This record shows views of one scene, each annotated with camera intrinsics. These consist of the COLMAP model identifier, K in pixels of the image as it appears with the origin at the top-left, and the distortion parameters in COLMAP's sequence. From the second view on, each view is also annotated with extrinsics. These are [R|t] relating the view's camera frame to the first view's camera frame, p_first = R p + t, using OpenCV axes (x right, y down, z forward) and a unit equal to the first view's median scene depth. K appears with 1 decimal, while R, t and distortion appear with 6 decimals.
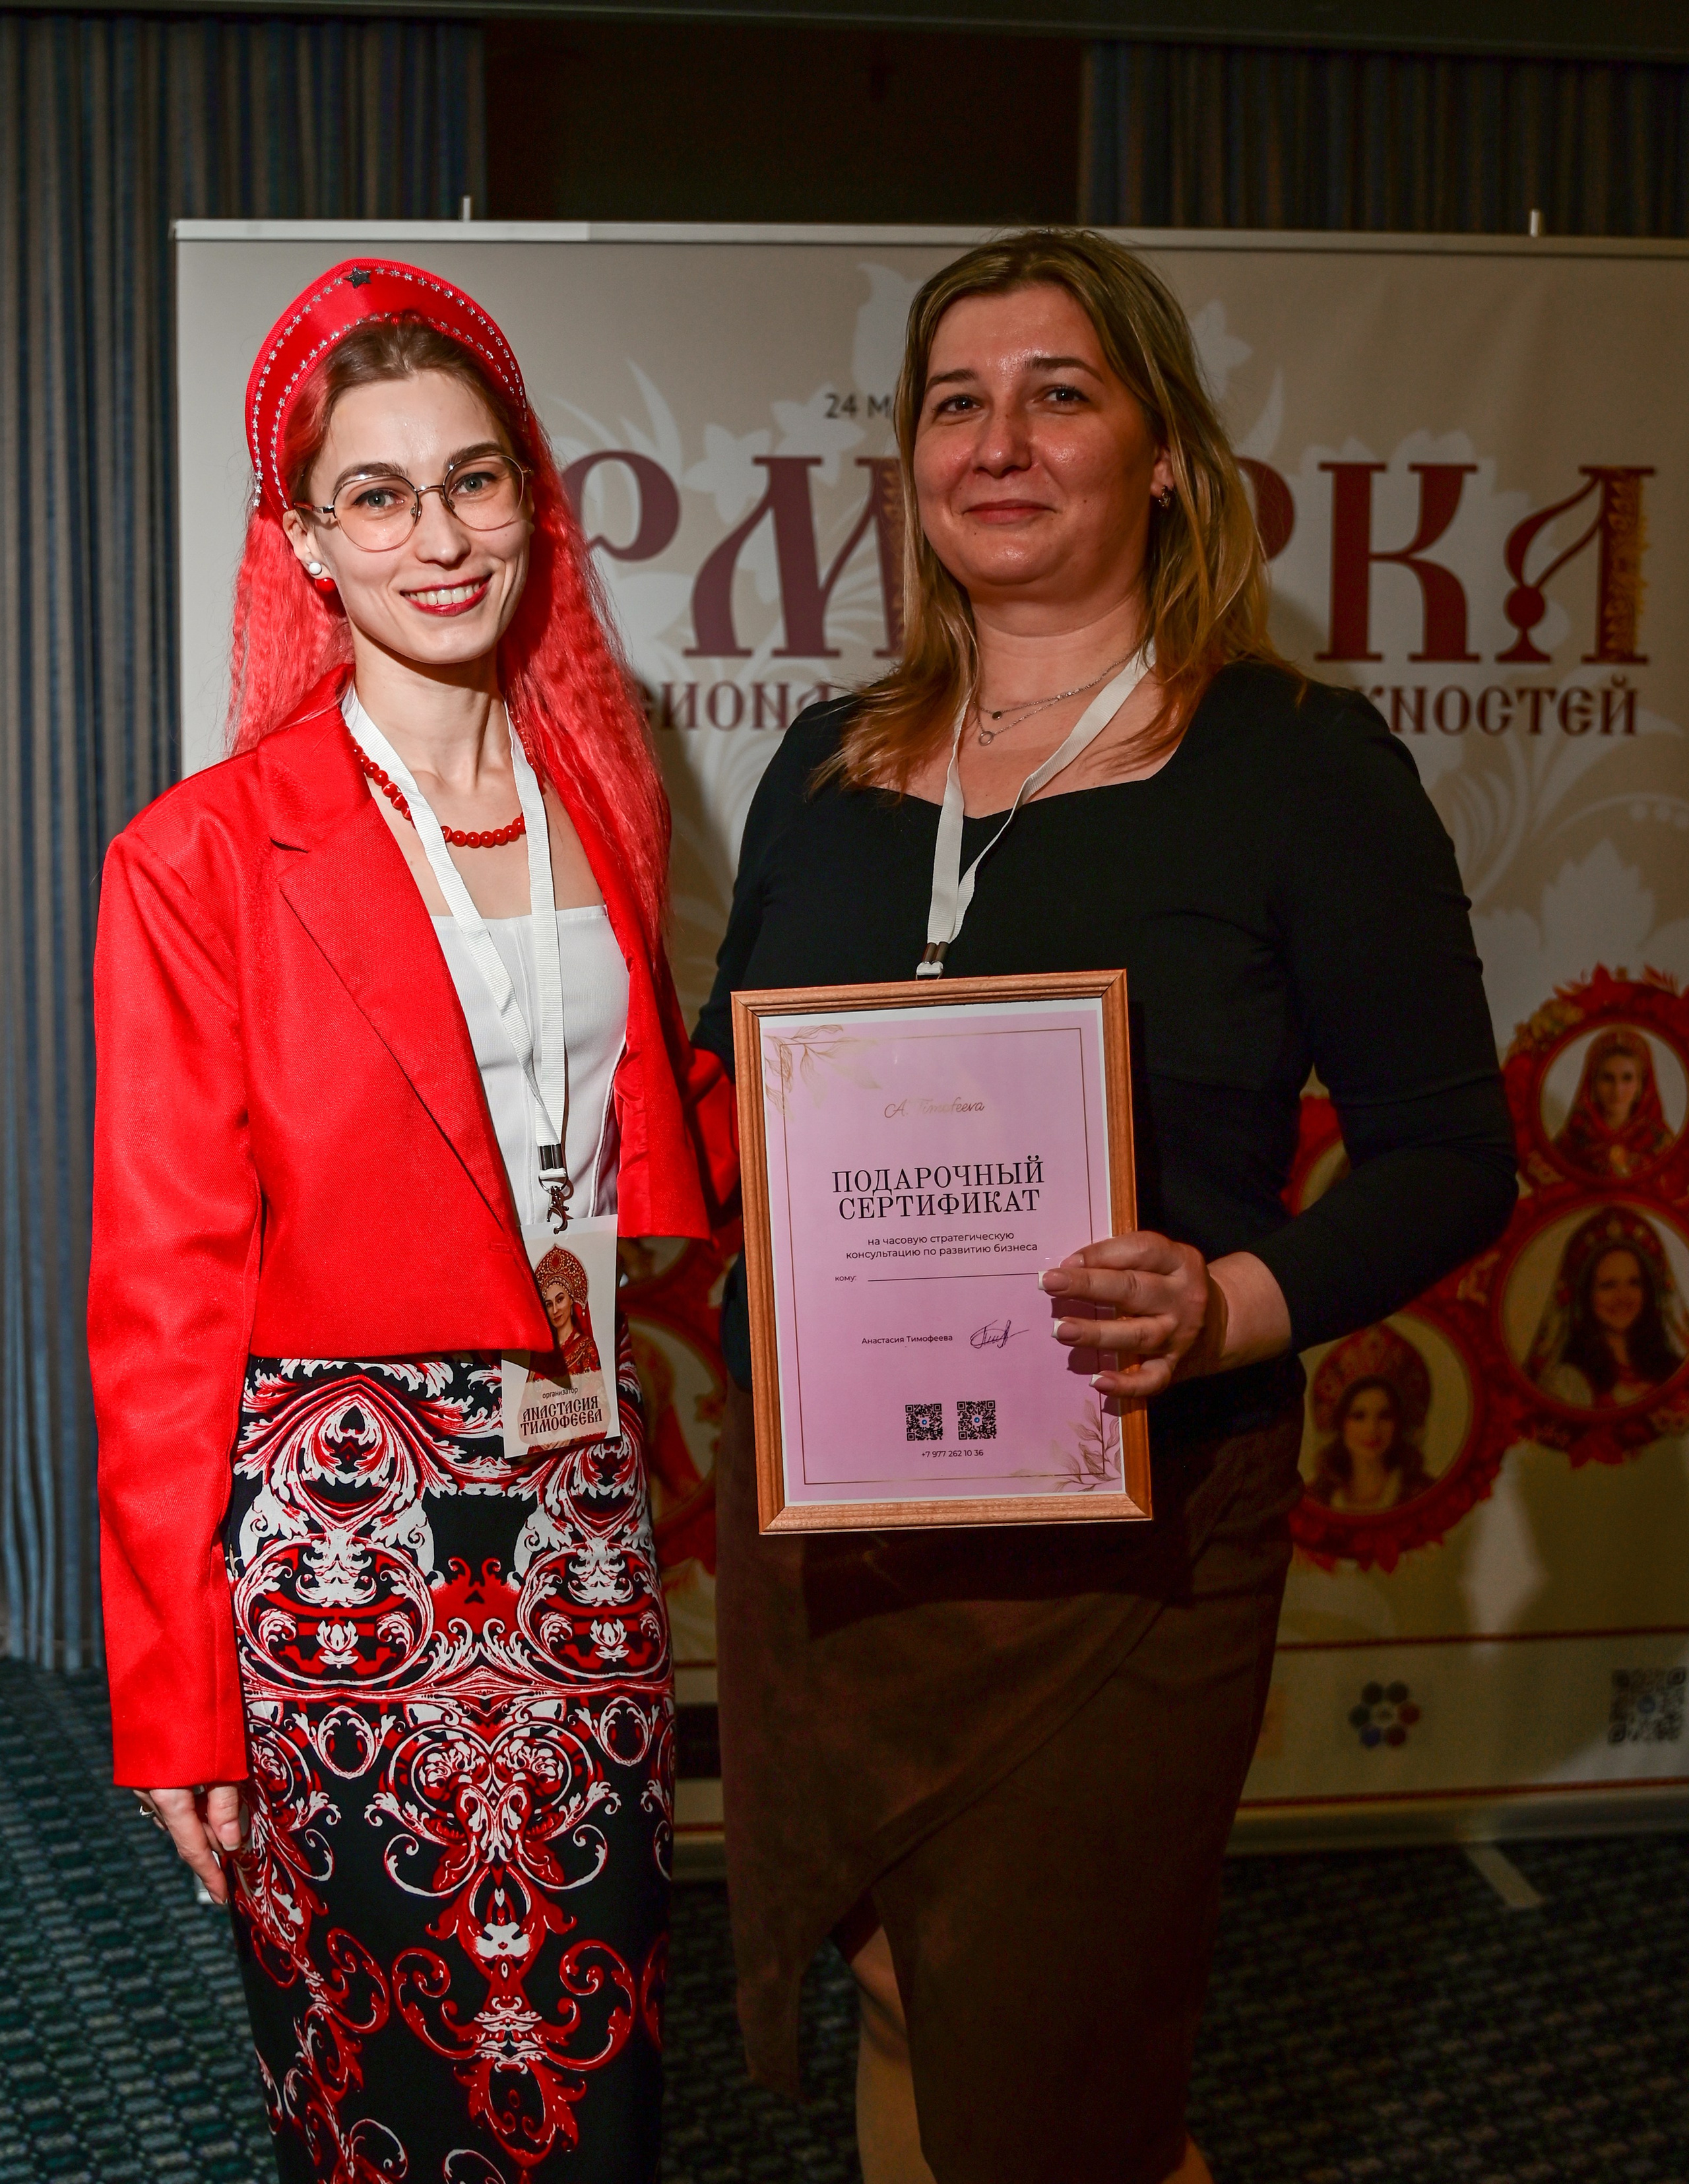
lens RADIAL K [[2722.0, 0, 834.0], [0, 2722.0, 1101.7], [0, 0, 1]] dist [-0.063142, 0.000000]
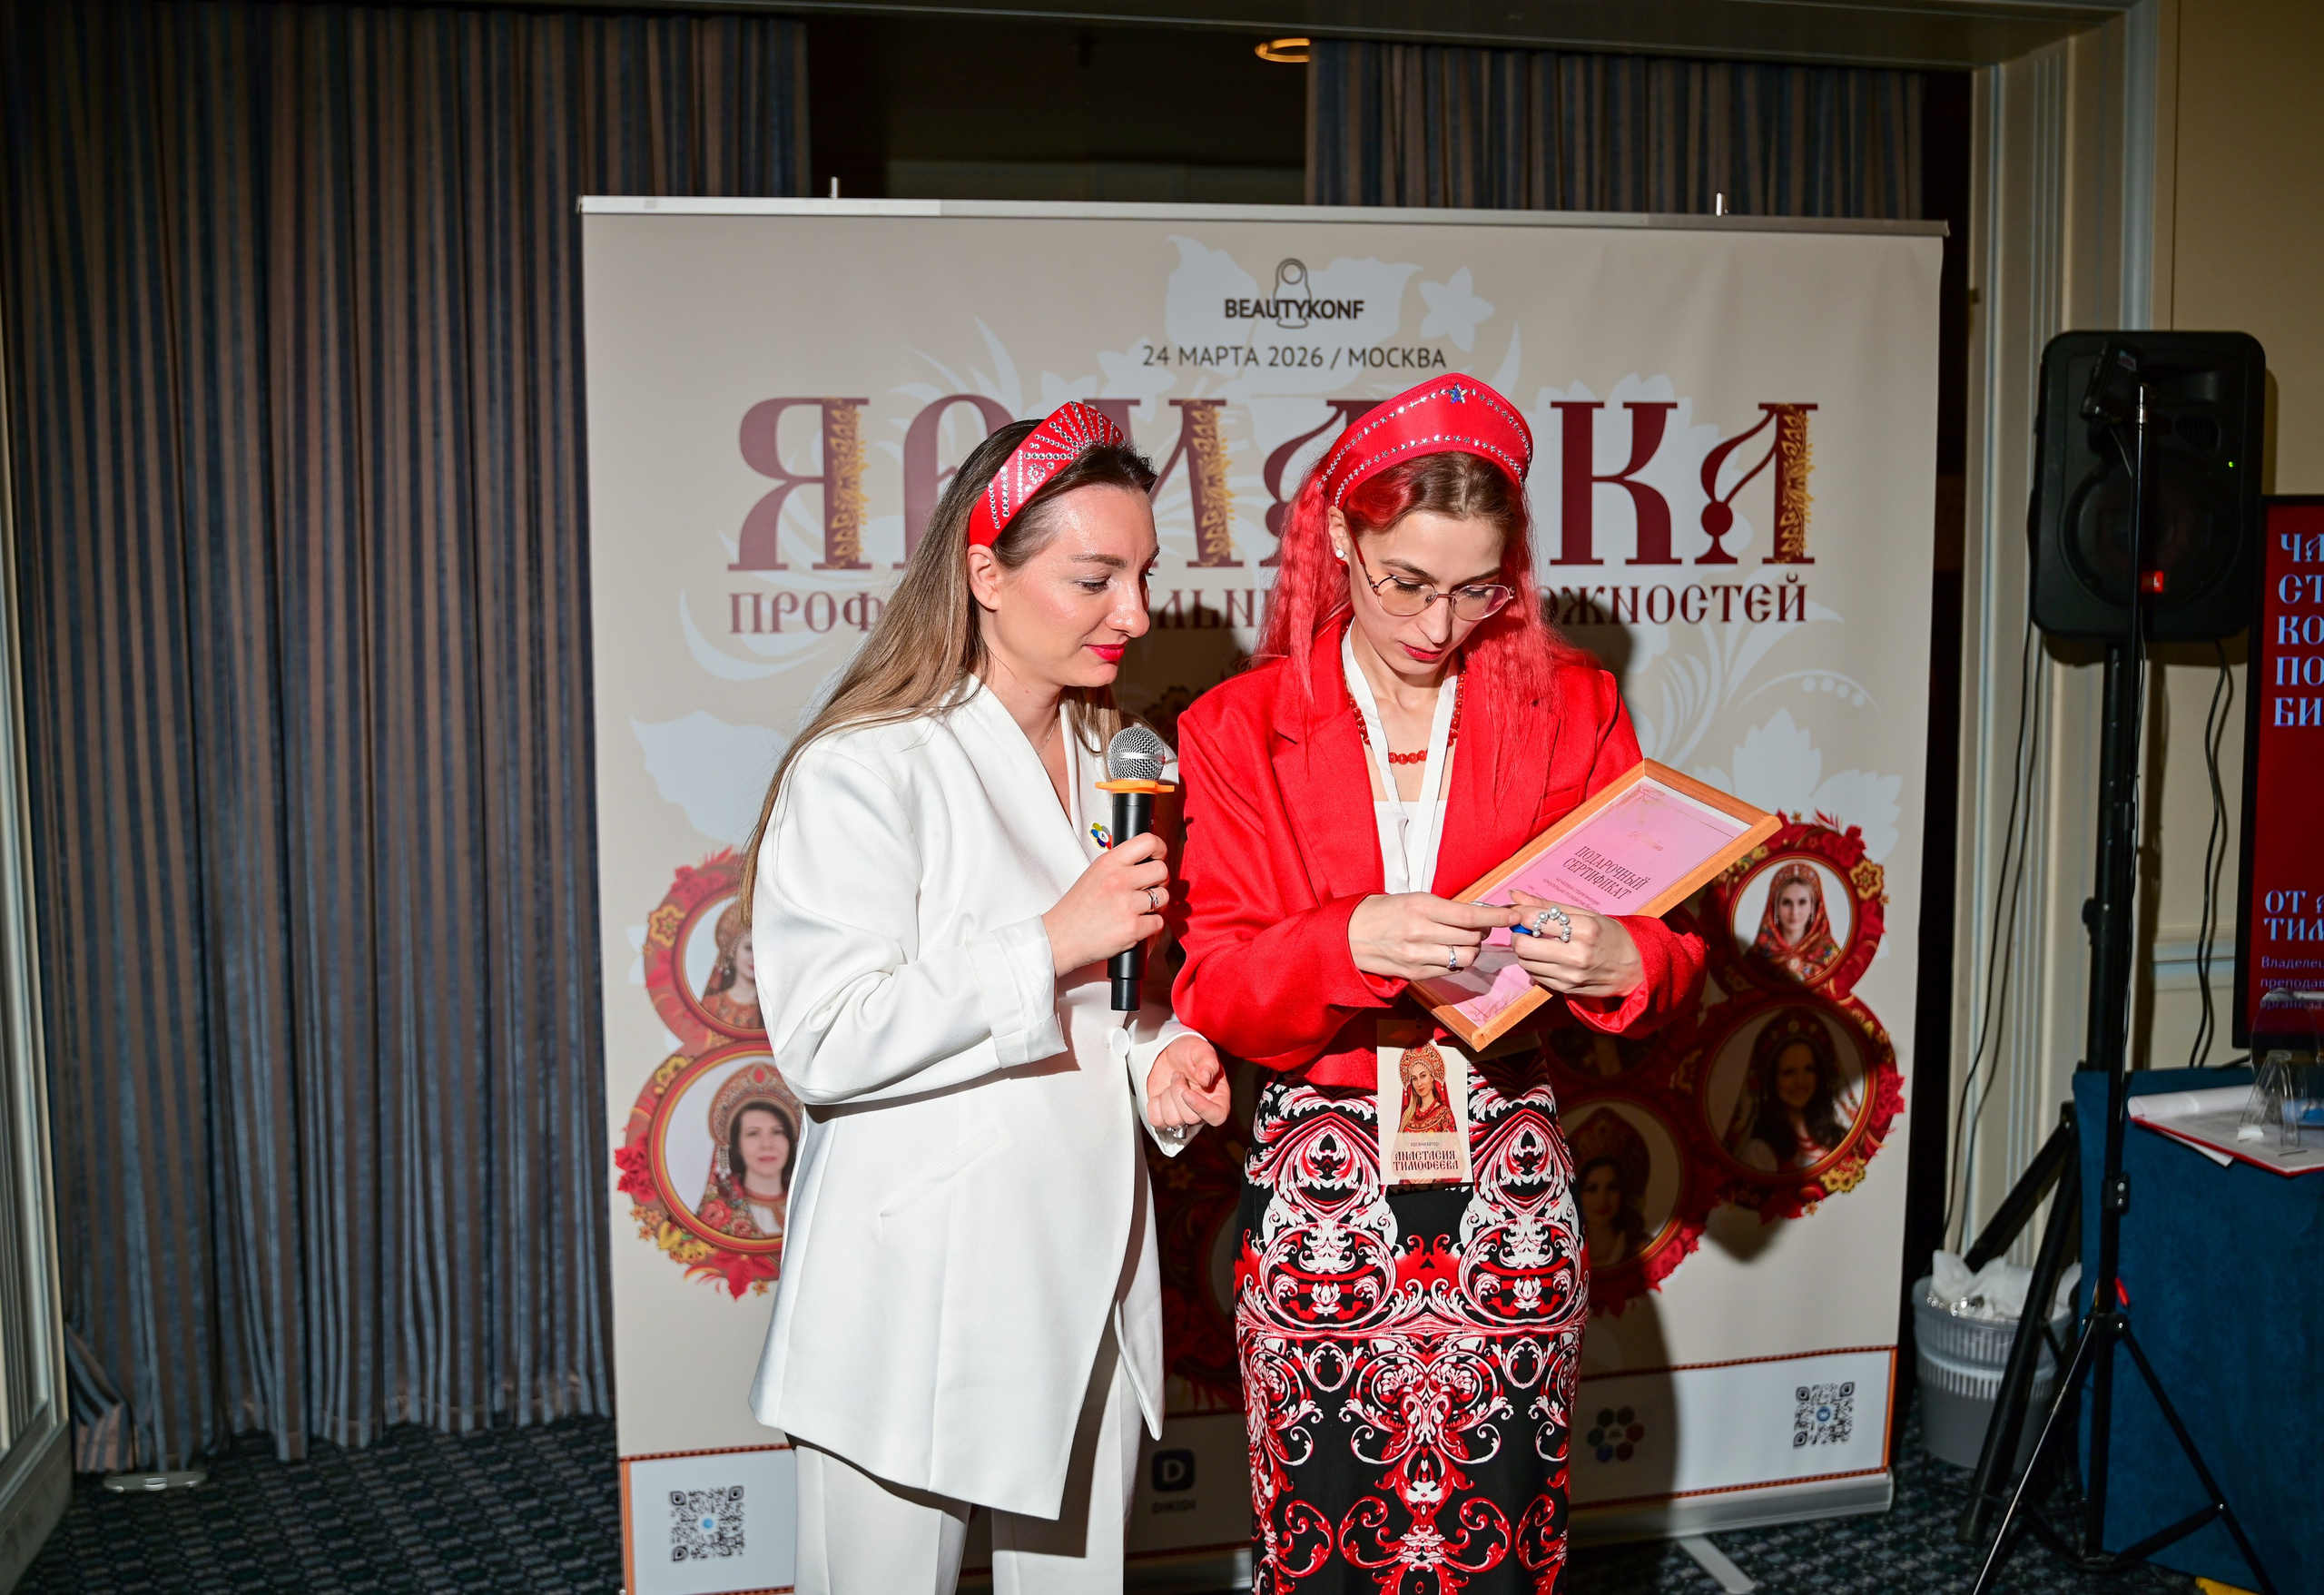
lens RADIAL K [[2179.7, 0, 1158.4], [0, 2179.7, 768.3], [0, 0, 1]] dist [-0.062560, 0.000000]
pose [[0.994560, -0.020527, 0.102124, -0.094202], [0.023058, 0.999454, -0.023658, -0.053476], [-0.101583, 0.025884, 0.994490, 0.061434]]
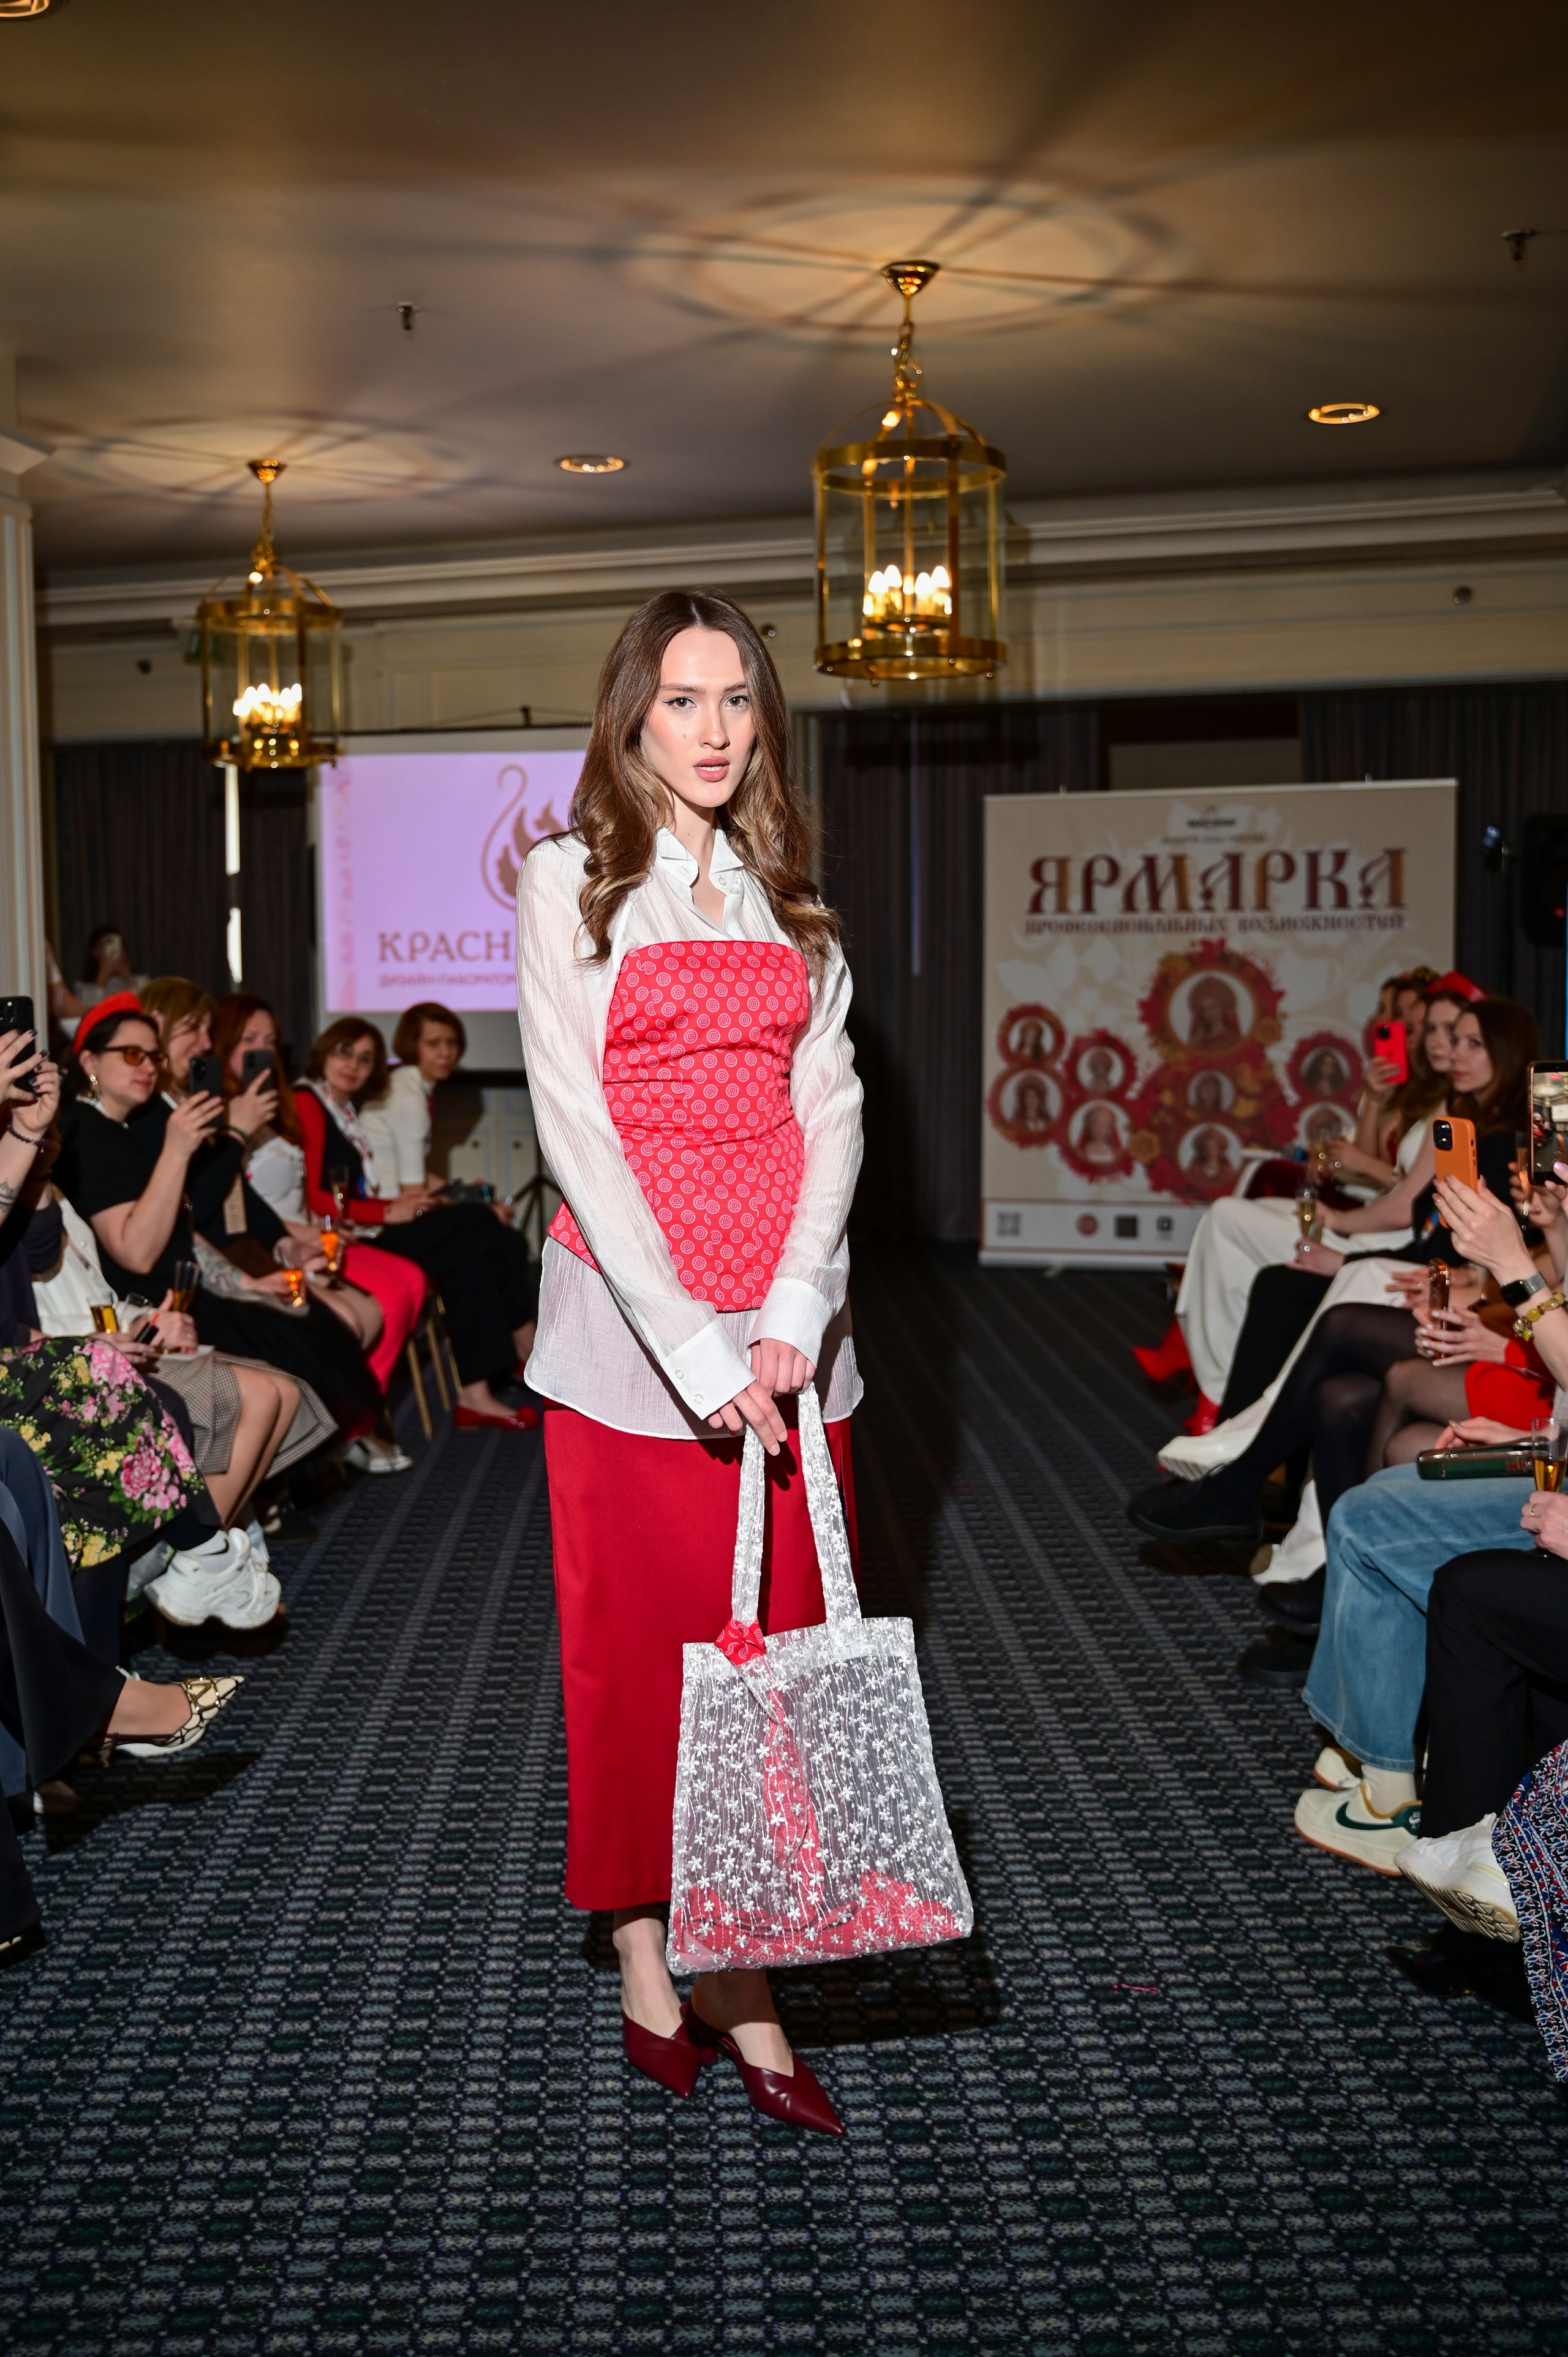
lens RADIAL K [[2565.9, 0, 723.3], [0, 2565.9, 1160.8], [0, 0, 1]] dist [-0.029086, 0.000000]
pose [[0.908624, 0.019558, -0.417157, 0.855416], [-0.031596, 0.999259, -0.021970, 0.243568], [0.416419, 0.033143, 0.908569, -2.190469]]
